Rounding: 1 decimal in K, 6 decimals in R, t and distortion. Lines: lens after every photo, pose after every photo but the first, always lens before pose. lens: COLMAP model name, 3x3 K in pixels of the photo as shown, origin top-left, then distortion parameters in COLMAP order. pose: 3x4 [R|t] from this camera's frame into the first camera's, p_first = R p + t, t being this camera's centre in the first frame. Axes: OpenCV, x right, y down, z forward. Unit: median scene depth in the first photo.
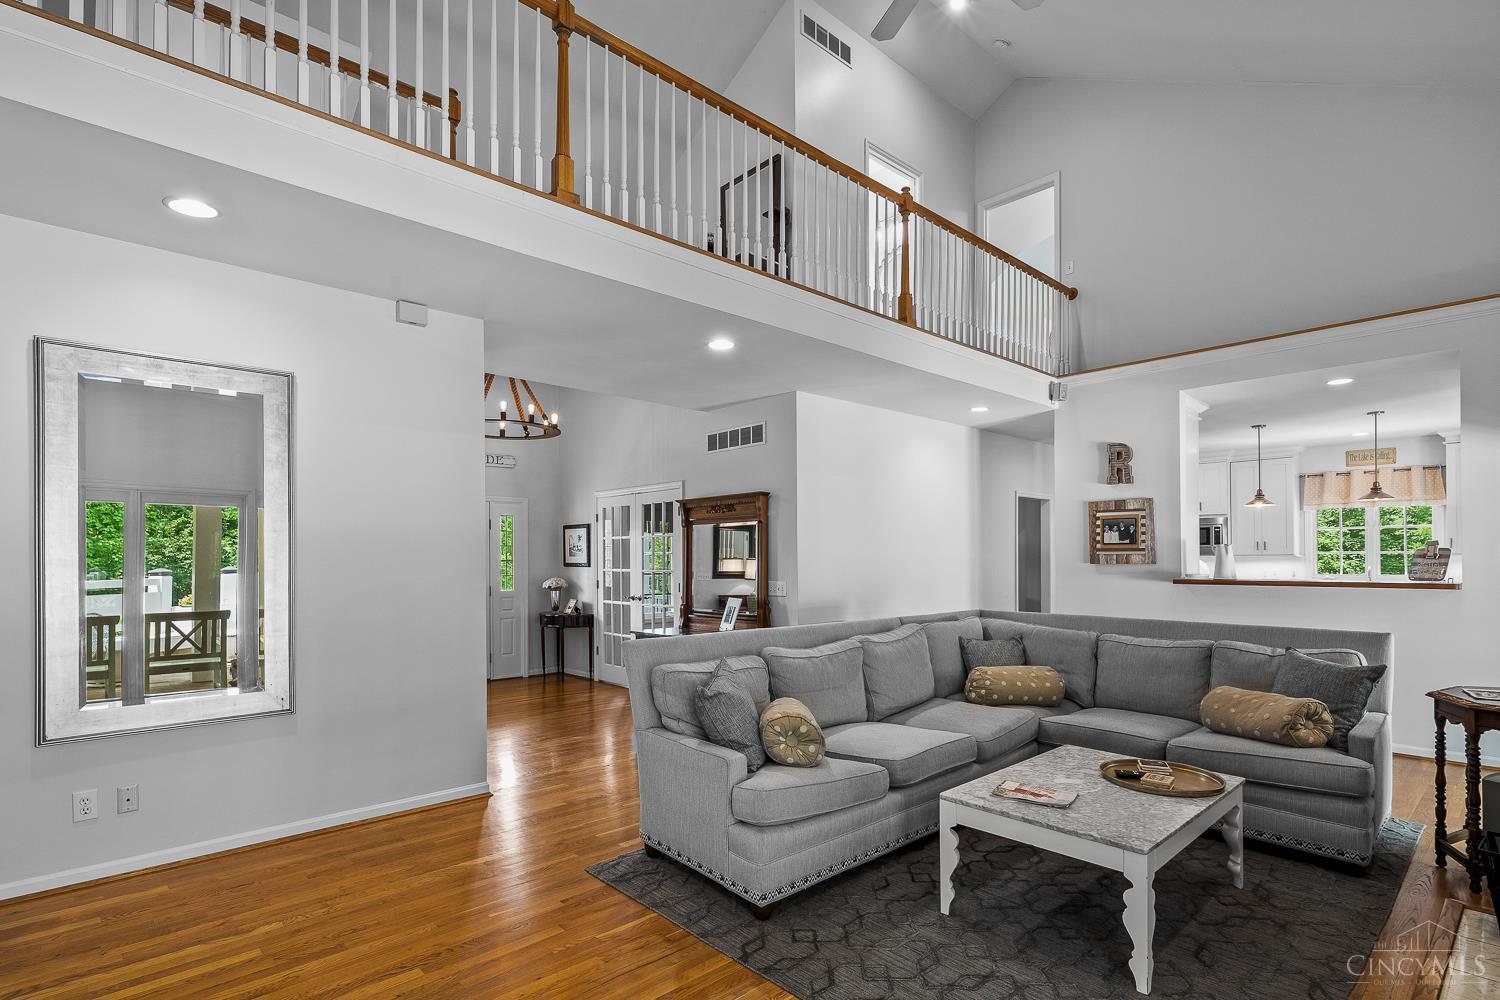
lens RADIAL K [[750.3, 0, 781.1], [0, 750.3, 555.7], [0, 0, 1]] dist [0.005754, 0.000754]
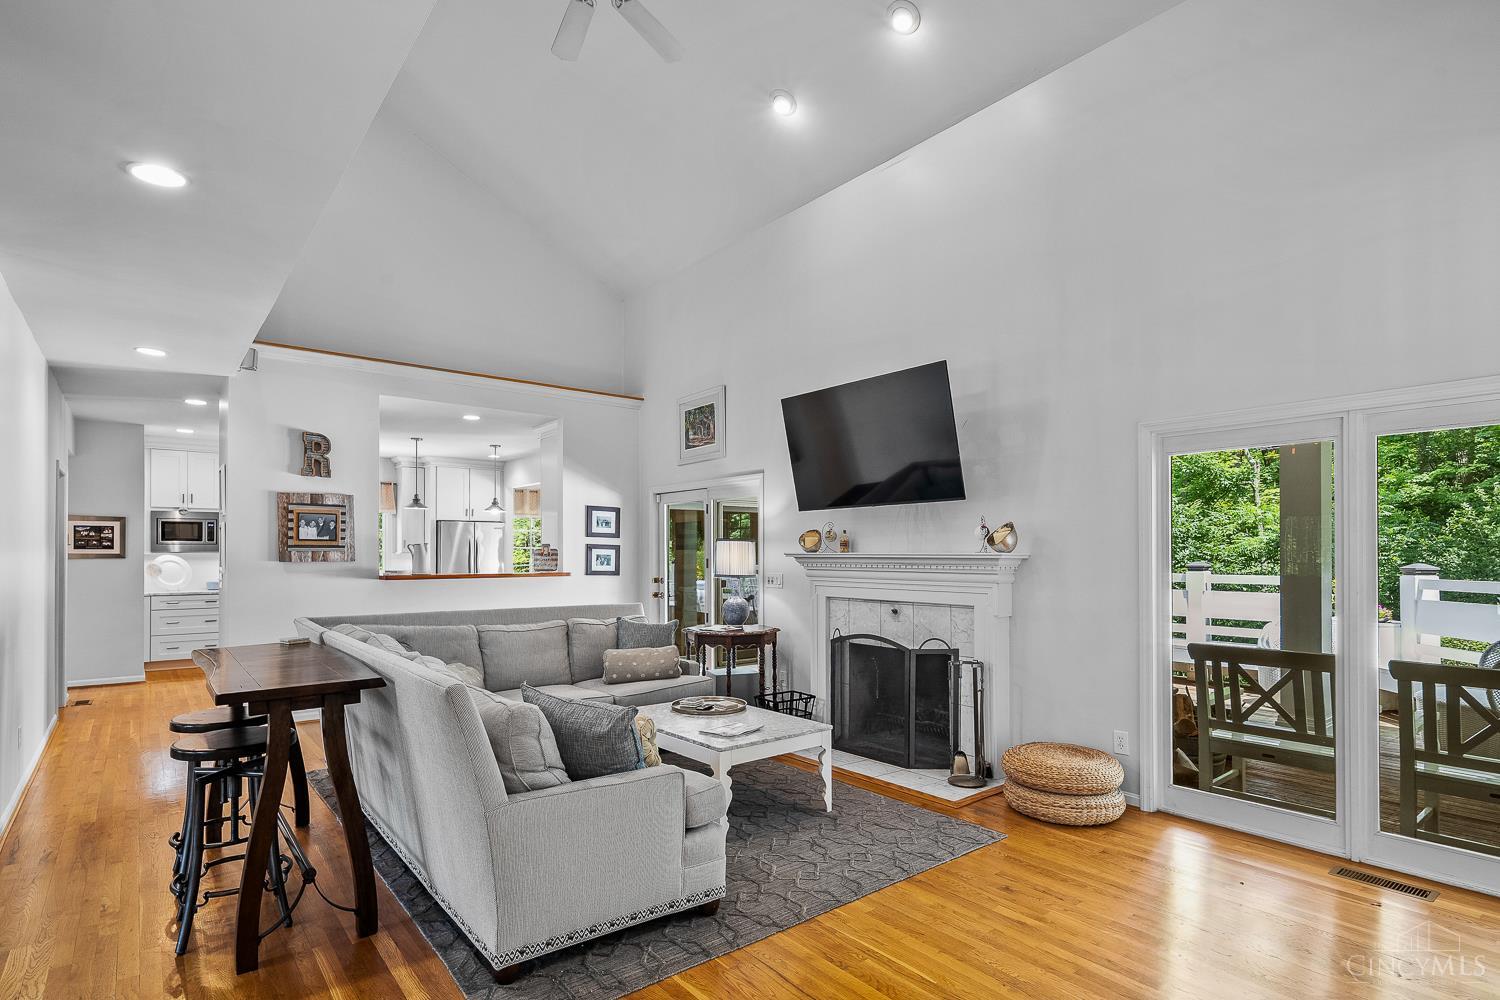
lens RADIAL K [[750.3, 0, 763.1], [0, 750.3, 555.2], [0, 0, 1]] dist [0.005754, 0.000754]
pose [[0.077315, 0.000894, 0.997006, -0.449060], [-0.003321, 0.999994, -0.000639, 0.001483], [-0.997001, -0.003261, 0.077317, 0.375453]]
